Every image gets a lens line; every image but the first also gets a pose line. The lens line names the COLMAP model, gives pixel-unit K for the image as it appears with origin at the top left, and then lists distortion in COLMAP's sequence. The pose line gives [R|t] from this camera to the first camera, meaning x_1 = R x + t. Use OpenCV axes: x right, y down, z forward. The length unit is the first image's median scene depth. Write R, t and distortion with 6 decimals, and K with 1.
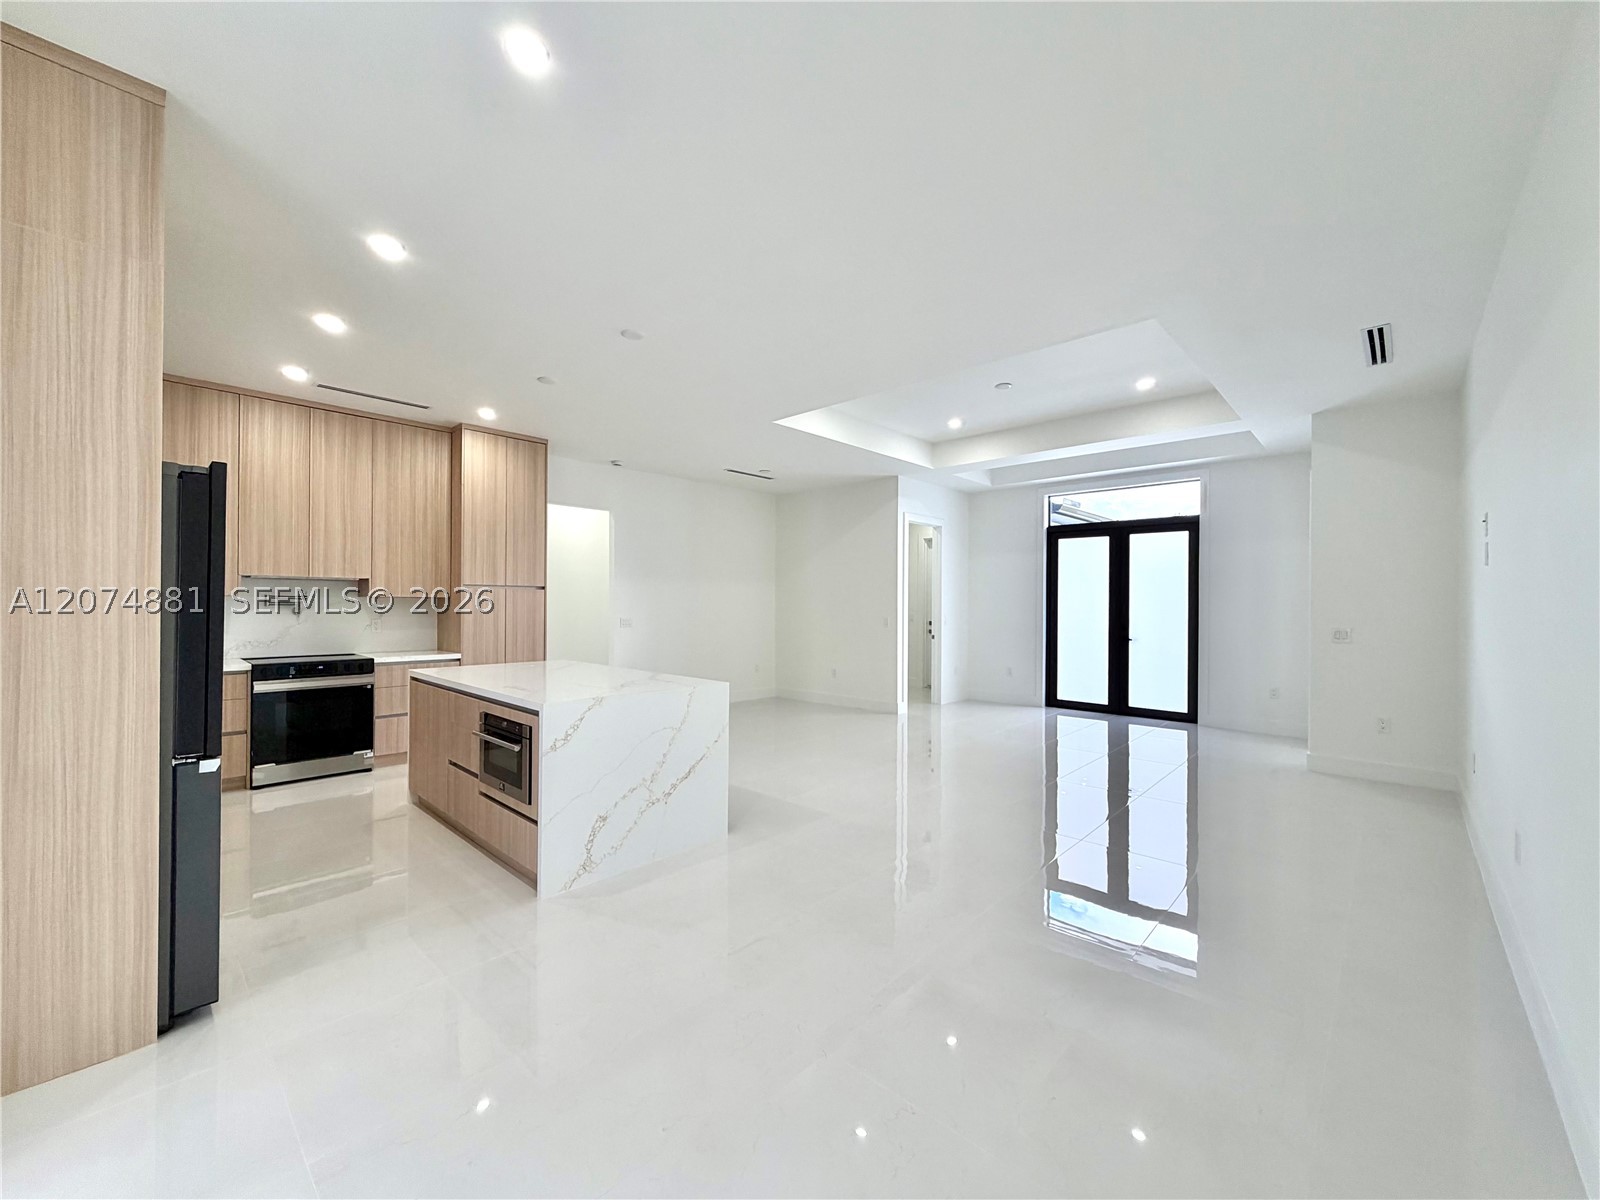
lens RADIAL K [[637.0, 0, 796.0], [0, 637.0, 601.4], [0, 0, 1]] dist [-0.003939, 0.000002]
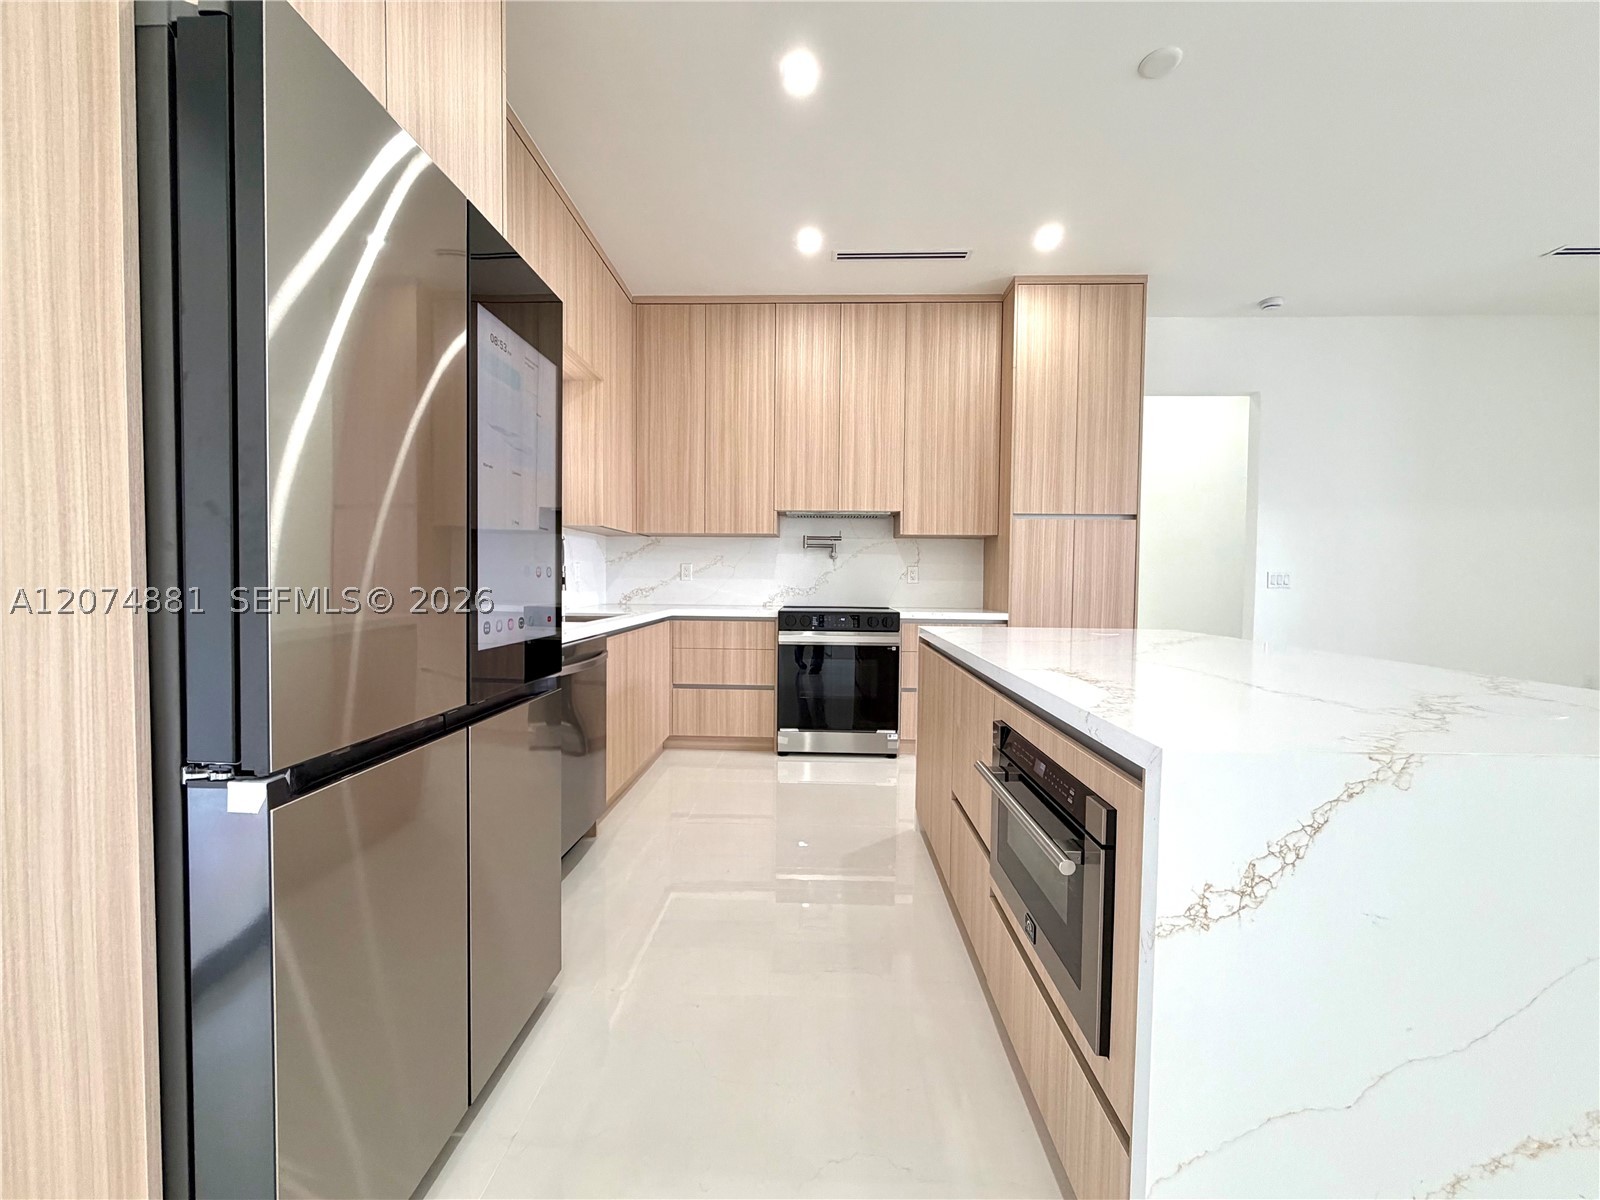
lens RADIAL K [[637.0, 0, 796.0], [0, 637.0, 601.4], [0, 0, 1]] dist [-0.003939, 0.000002]
pose [[0.657445, 0.028661, -0.752957, -0.169432], [-0.004850, 0.999417, 0.033808, 0.050806], [0.753487, -0.018575, 0.657200, 0.401168]]
